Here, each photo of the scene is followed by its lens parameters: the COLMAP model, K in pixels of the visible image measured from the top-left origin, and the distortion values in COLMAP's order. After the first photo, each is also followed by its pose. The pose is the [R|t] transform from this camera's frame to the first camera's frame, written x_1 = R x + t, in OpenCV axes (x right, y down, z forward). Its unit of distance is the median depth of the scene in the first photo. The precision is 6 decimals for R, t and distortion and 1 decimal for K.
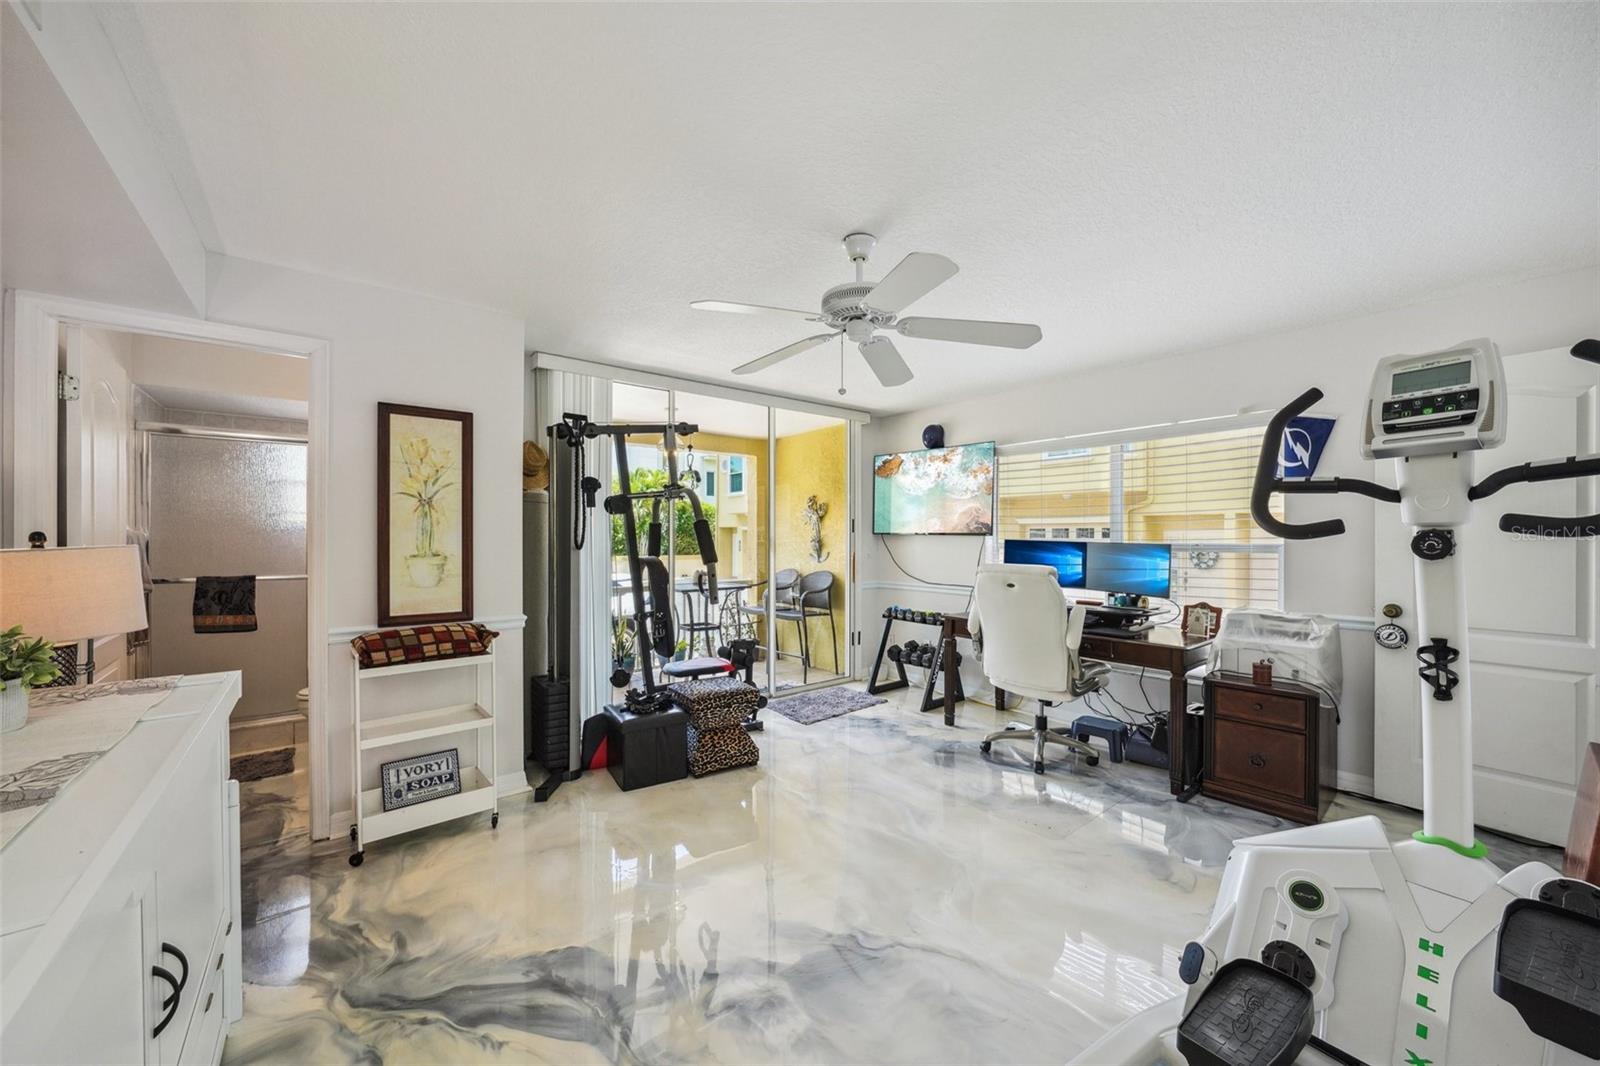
lens RADIAL K [[576.0, 0, 784.3], [0, 576.0, 545.4], [0, 0, 1]] dist [-0.000687, 0.000237]
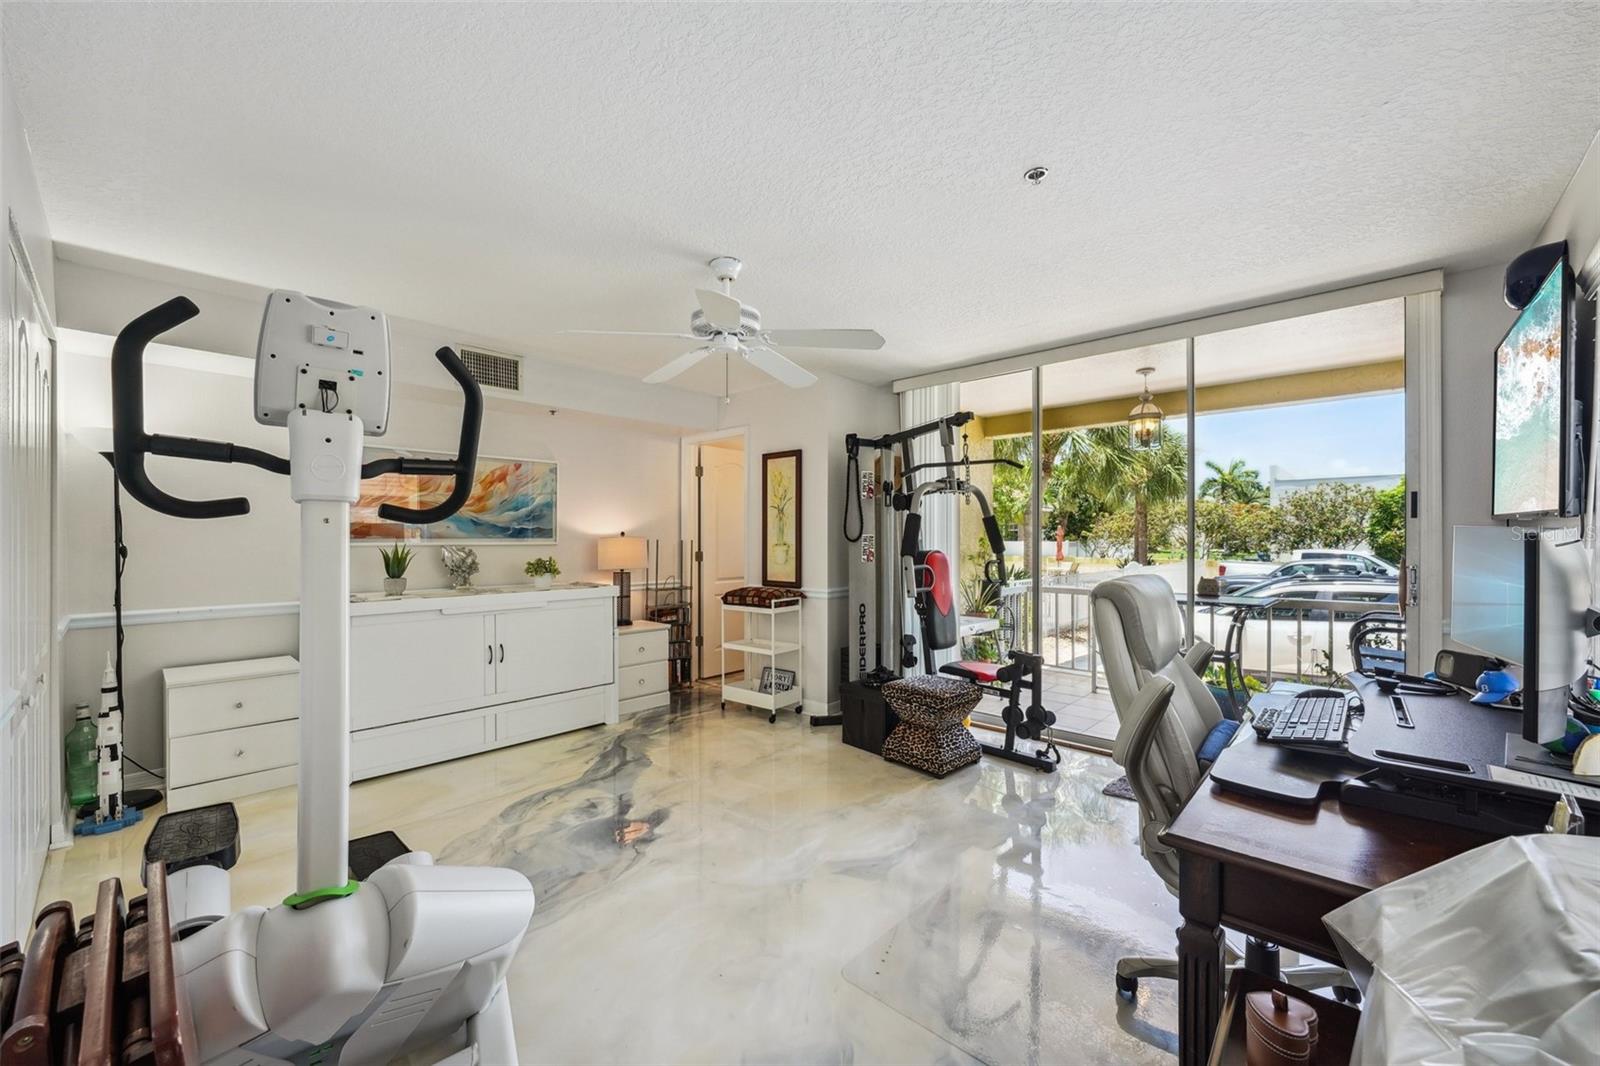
lens RADIAL K [[621.0, 0, 796.1], [0, 621.0, 541.5], [0, 0, 1]] dist [-0.013184, 0.000857]
pose [[0.180429, 0.002136, -0.983586, 0.802498], [-0.007867, 0.999969, 0.000728, 0.005200], [0.983556, 0.007607, 0.180441, 0.547683]]
